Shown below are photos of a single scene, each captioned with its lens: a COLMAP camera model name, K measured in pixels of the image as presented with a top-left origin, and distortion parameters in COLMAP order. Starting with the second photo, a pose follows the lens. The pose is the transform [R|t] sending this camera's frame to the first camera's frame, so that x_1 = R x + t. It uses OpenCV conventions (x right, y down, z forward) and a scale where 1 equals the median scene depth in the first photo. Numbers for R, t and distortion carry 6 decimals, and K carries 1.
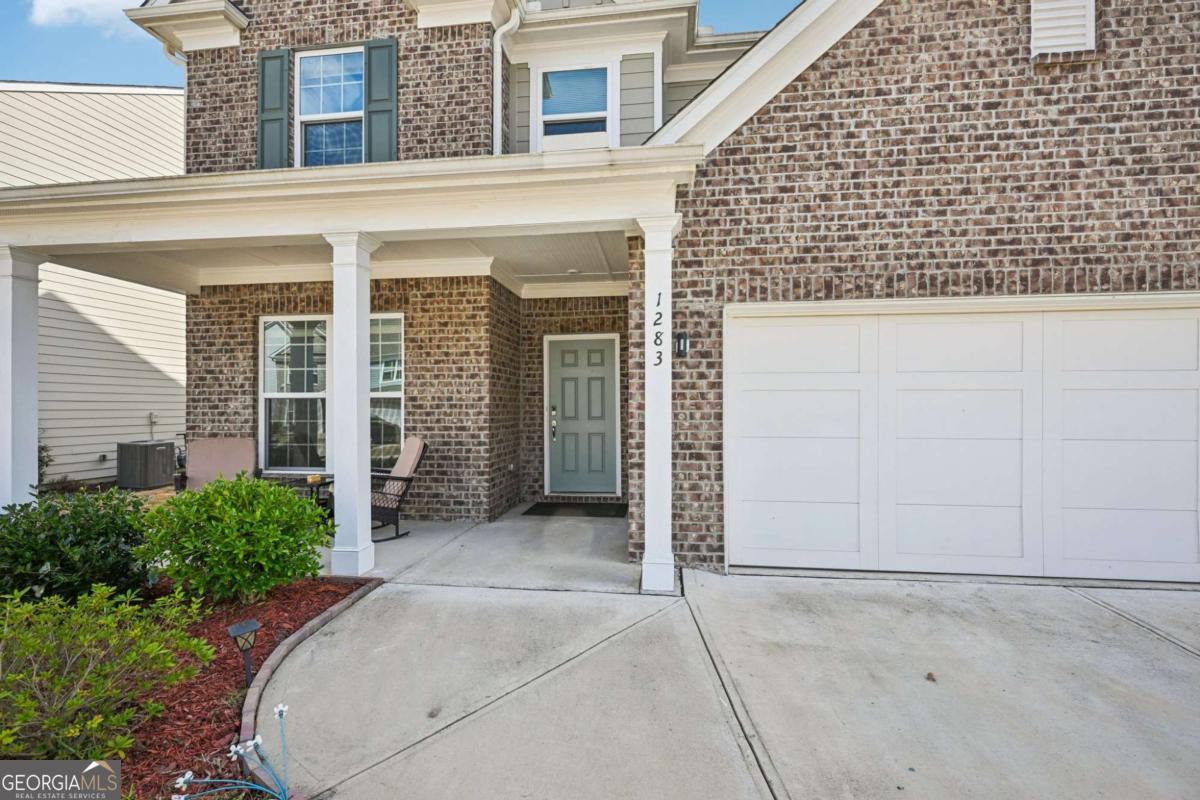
lens RADIAL K [[527.0, 0, 602.9], [0, 527.0, 407.0], [0, 0, 1]] dist [0.002735, 0.000244]
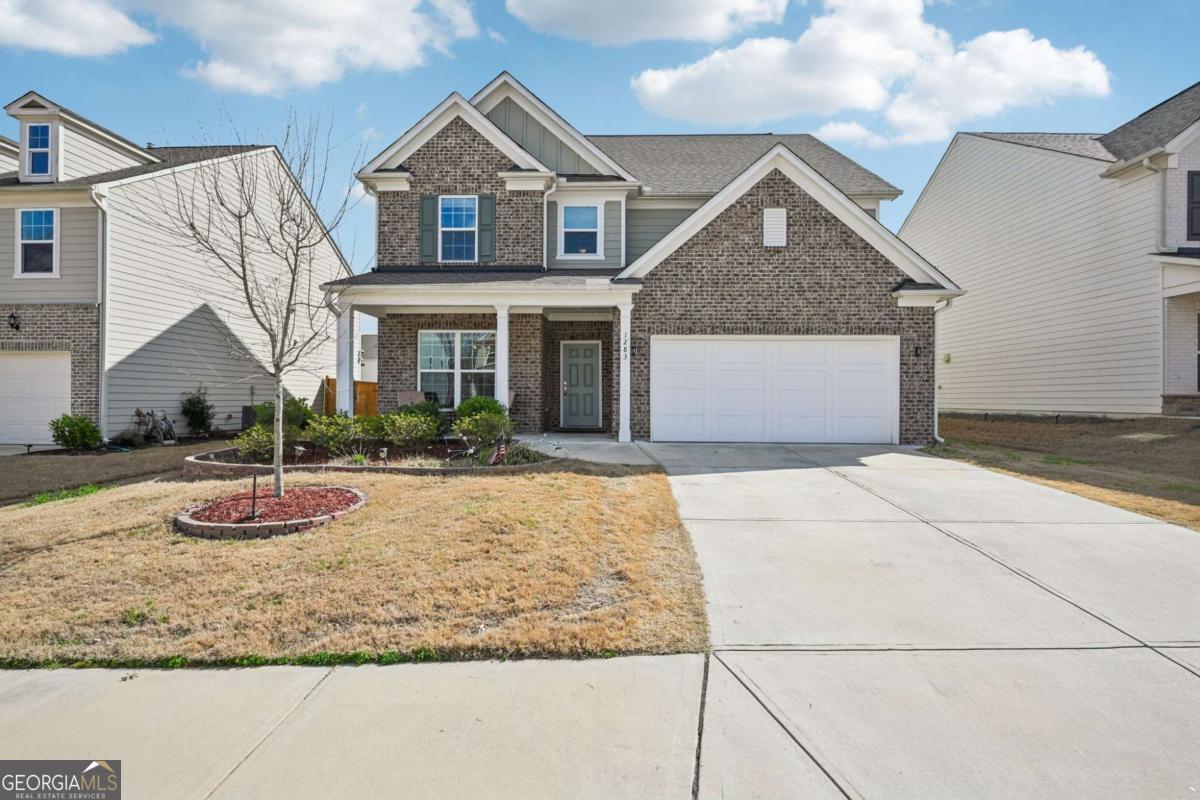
lens RADIAL K [[589.0, 0, 602.7], [0, 589.0, 394.6], [0, 0, 1]] dist [-0.001467, -0.000035]
pose [[0.995536, 0.007754, 0.094068, -0.190379], [-0.007035, 0.999943, -0.007974, 0.082761], [-0.094125, 0.007276, 0.995534, -1.295410]]
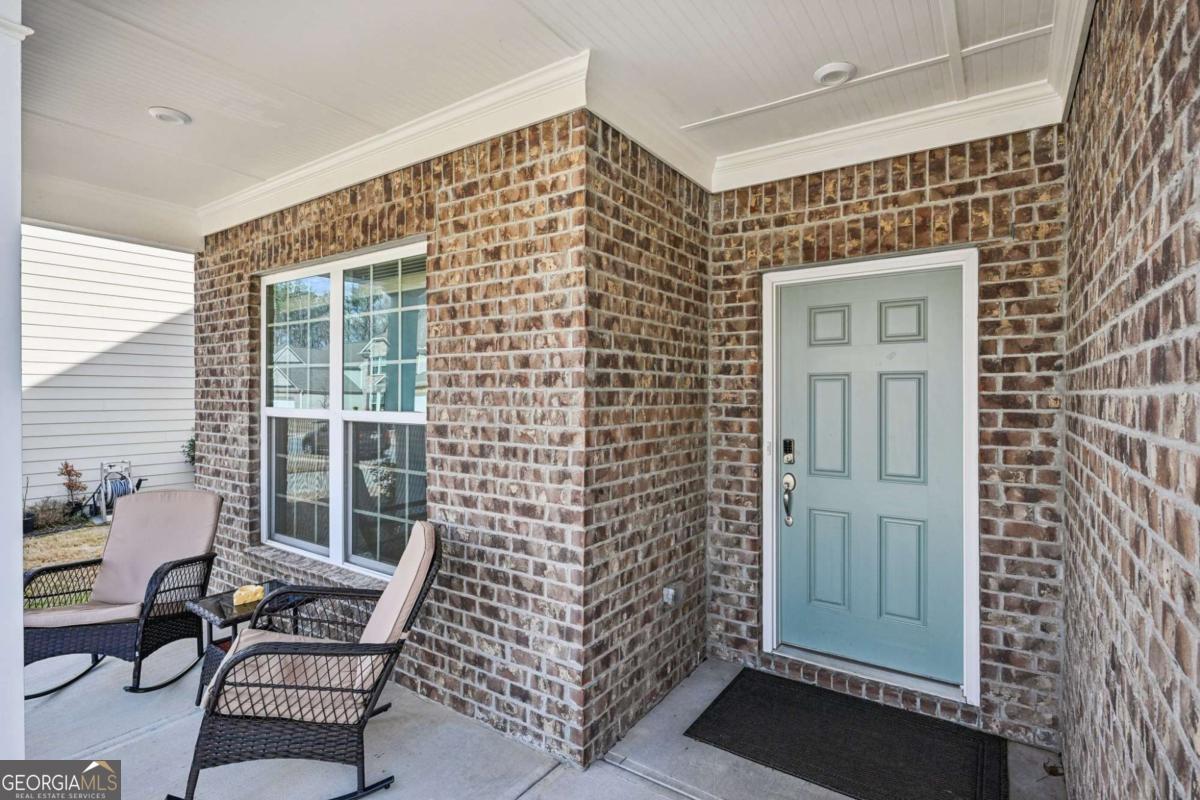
lens RADIAL K [[589.0, 0, 602.7], [0, 589.0, 394.6], [0, 0, 1]] dist [-0.001467, -0.000035]
pose [[0.890123, 0.007216, -0.455664, -0.014010], [-0.005512, 0.999972, 0.005069, -0.049576], [0.455687, -0.002000, 0.890138, 0.629956]]
